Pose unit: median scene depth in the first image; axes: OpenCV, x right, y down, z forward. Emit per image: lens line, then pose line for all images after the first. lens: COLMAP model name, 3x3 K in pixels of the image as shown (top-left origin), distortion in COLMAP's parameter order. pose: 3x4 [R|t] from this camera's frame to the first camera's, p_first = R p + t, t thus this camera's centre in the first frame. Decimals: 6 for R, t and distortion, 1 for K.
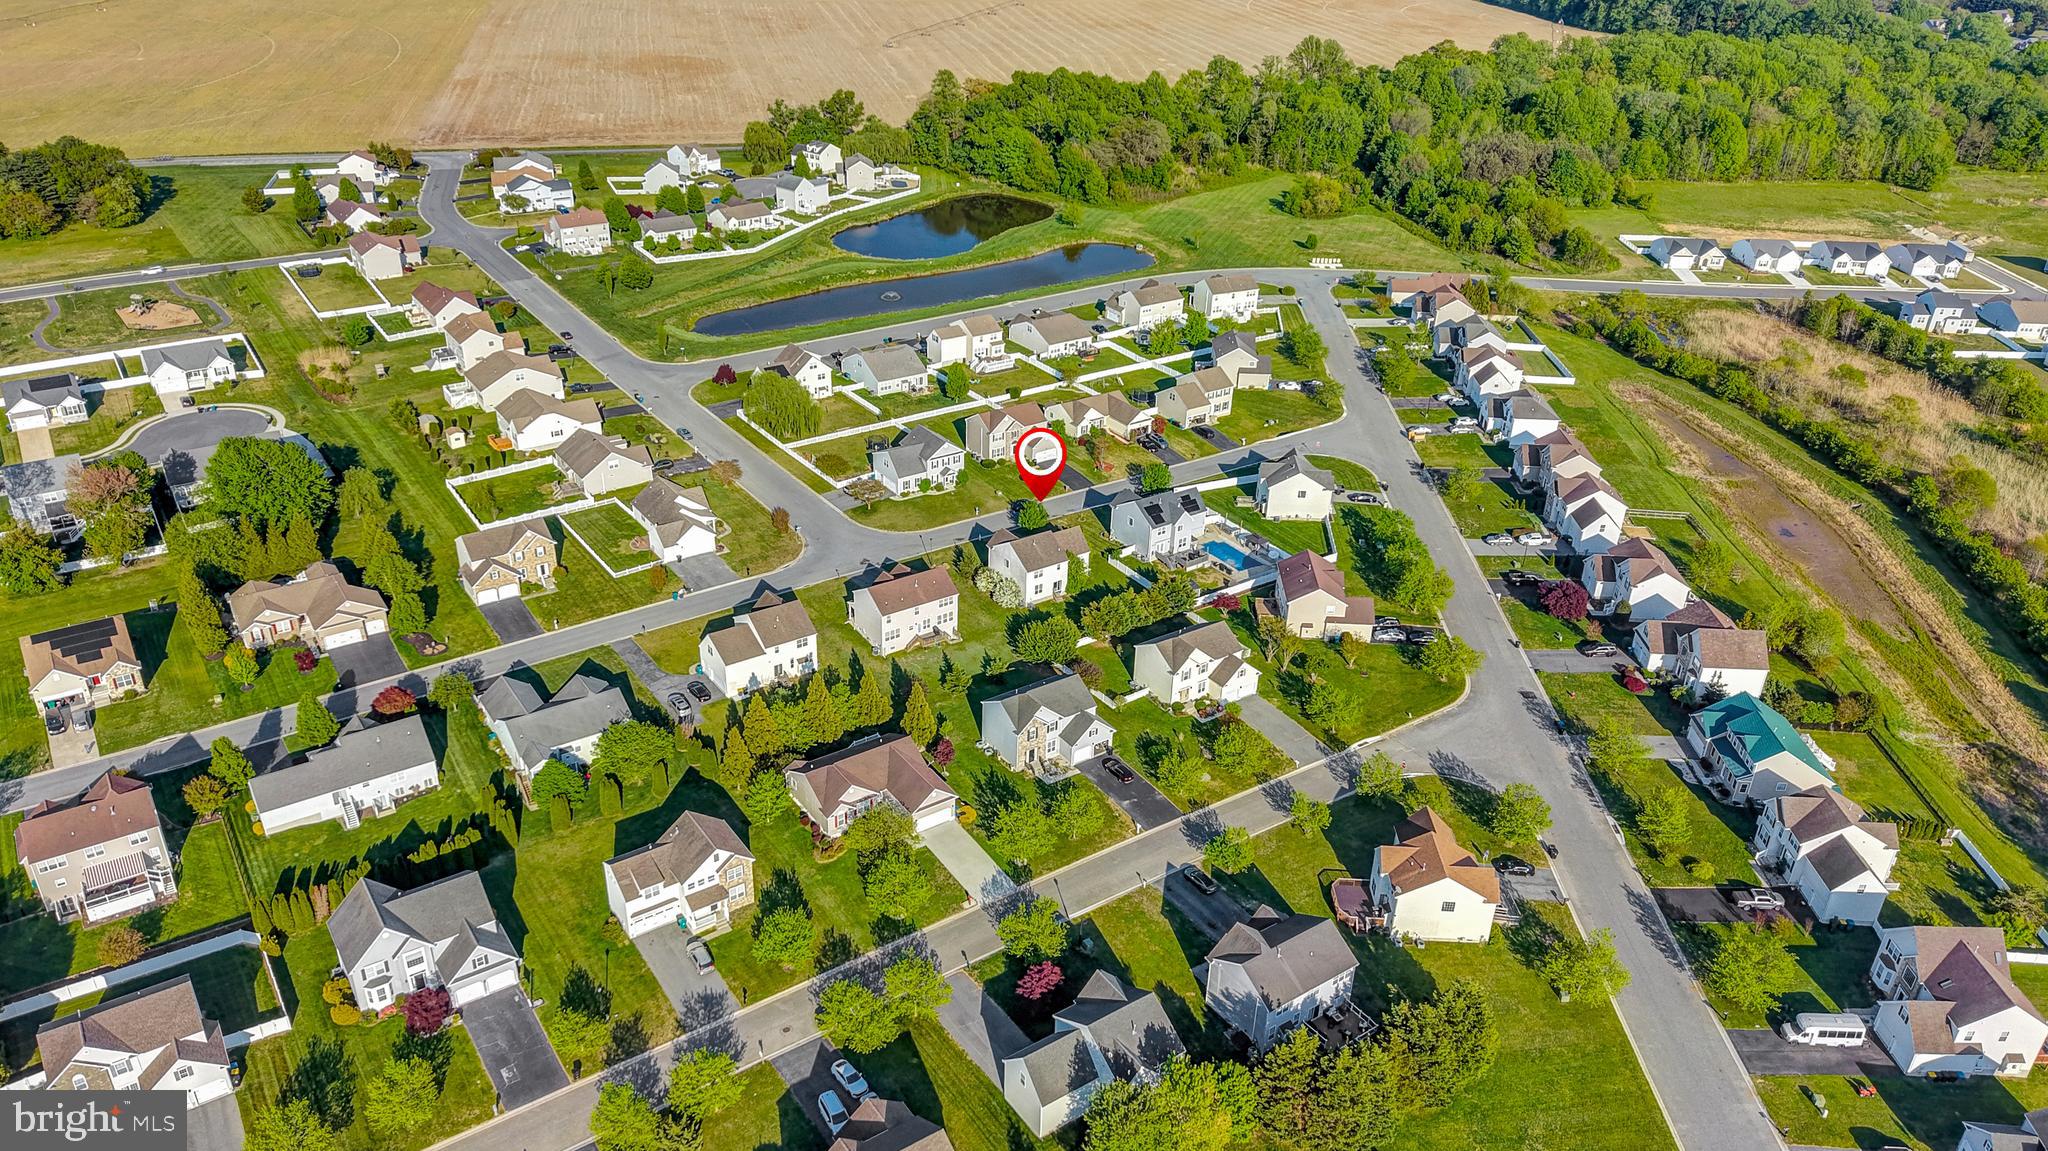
lens RADIAL K [[1428.4, 0, 1036.7], [0, 1428.4, 591.3], [0, 0, 1]] dist [0.039426, -0.020697]
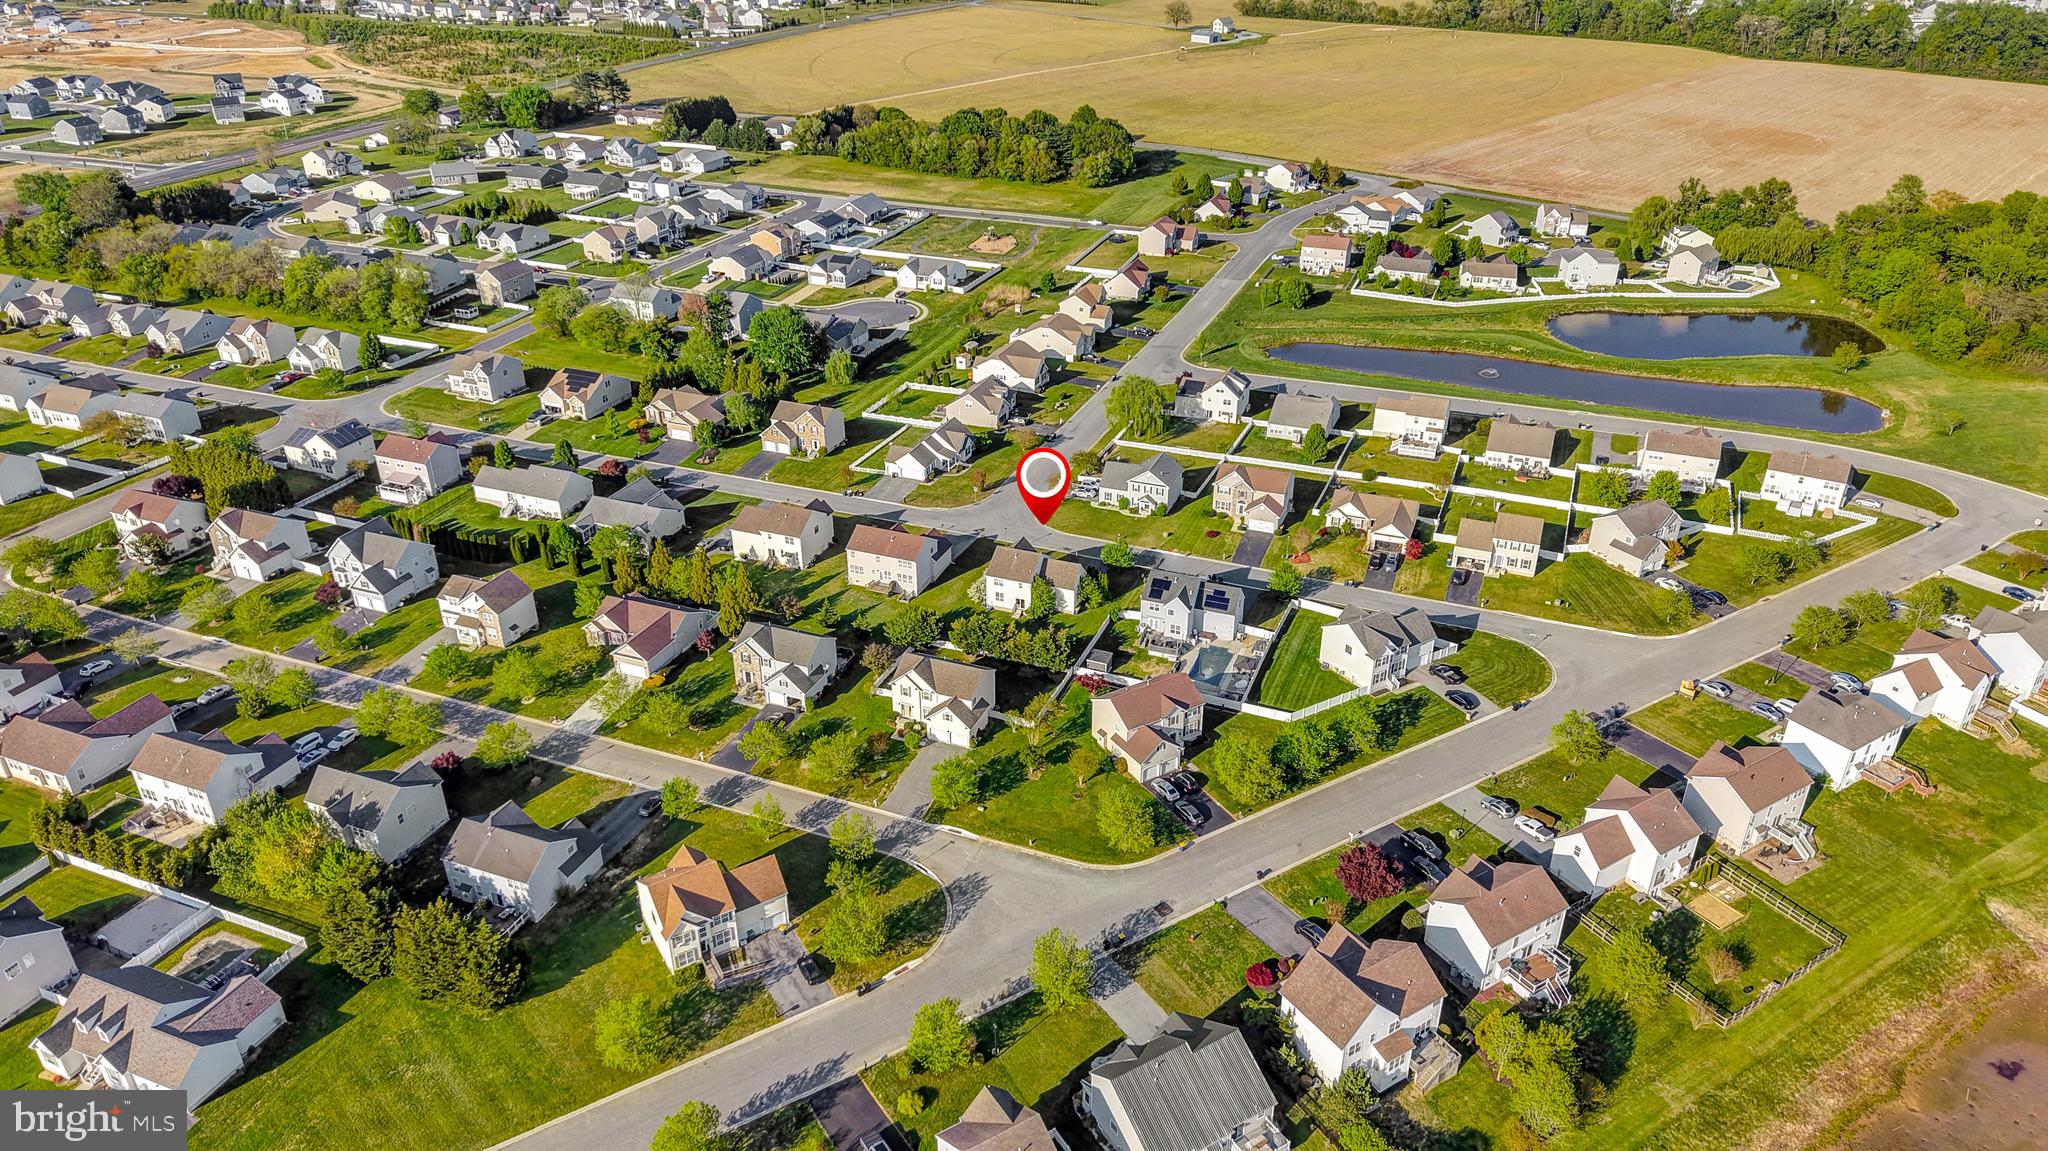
lens RADIAL K [[1428.4, 0, 1031.2], [0, 1428.4, 561.3], [0, 0, 1]] dist [0.039426, -0.020697]
pose [[0.542459, 0.350205, -0.763607, 0.625056], [-0.392431, 0.909331, 0.138258, -0.139122], [0.742790, 0.224664, 0.630706, 0.287254]]
